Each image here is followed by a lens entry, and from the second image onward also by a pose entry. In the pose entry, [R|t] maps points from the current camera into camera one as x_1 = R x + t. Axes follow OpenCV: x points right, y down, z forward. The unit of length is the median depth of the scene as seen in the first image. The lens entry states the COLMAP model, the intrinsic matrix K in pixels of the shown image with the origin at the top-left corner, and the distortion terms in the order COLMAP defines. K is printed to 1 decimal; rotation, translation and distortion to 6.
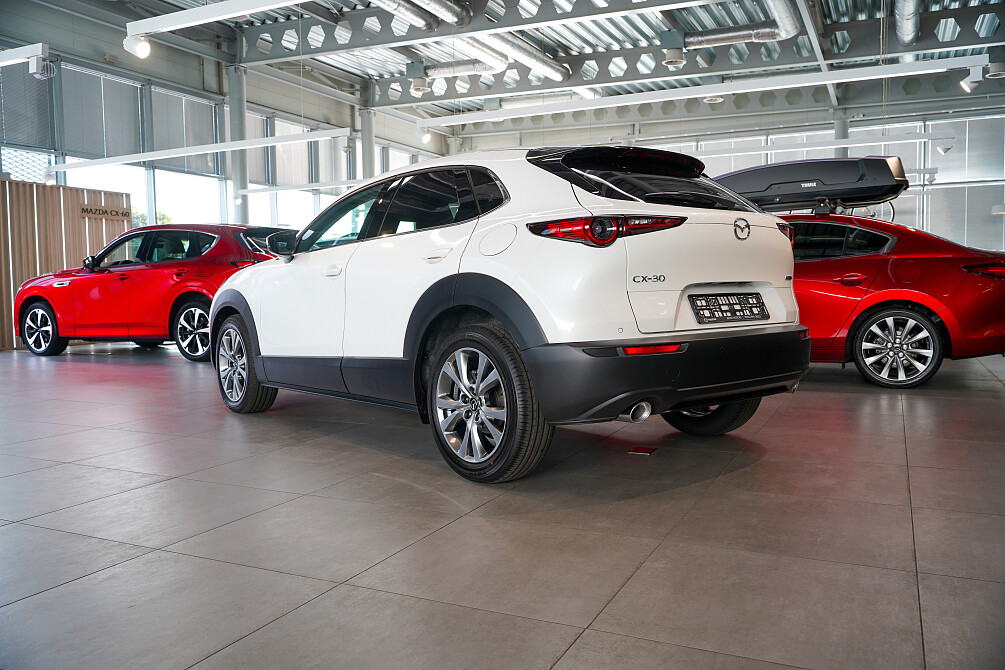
lens RADIAL K [[804.2, 0, 502.5], [0, 804.2, 335.0], [0, 0, 1]] dist [-0.009952, 0.000653]
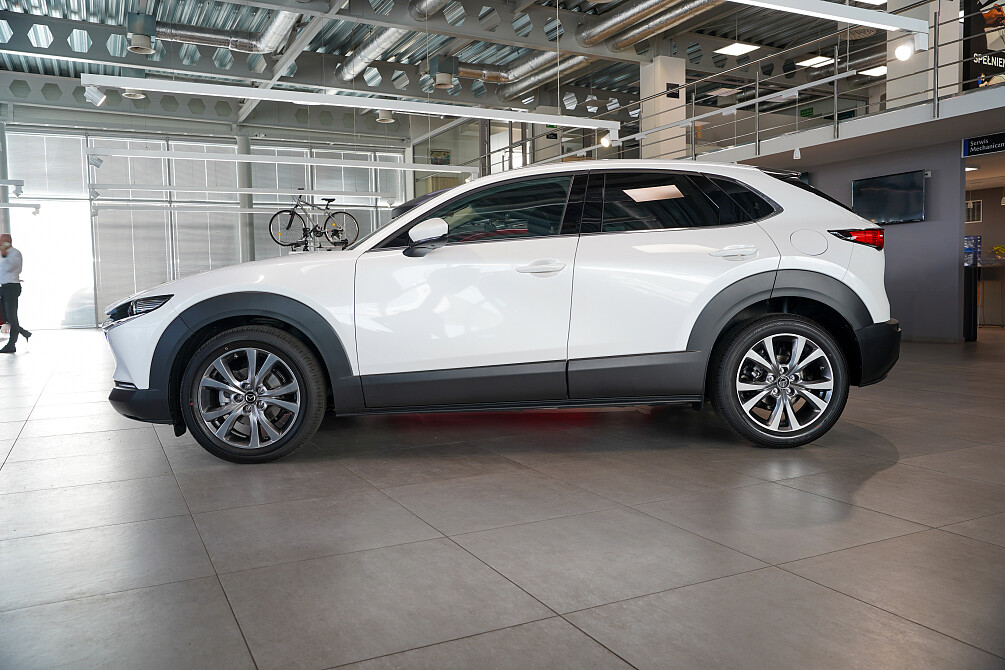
lens RADIAL K [[804.2, 0, 502.5], [0, 804.2, 335.0], [0, 0, 1]] dist [-0.009952, 0.000653]
pose [[0.607597, -0.046551, 0.792880, -1.086920], [0.059868, 0.998125, 0.012723, -0.019007], [-0.791986, 0.039738, 0.609245, 0.553214]]
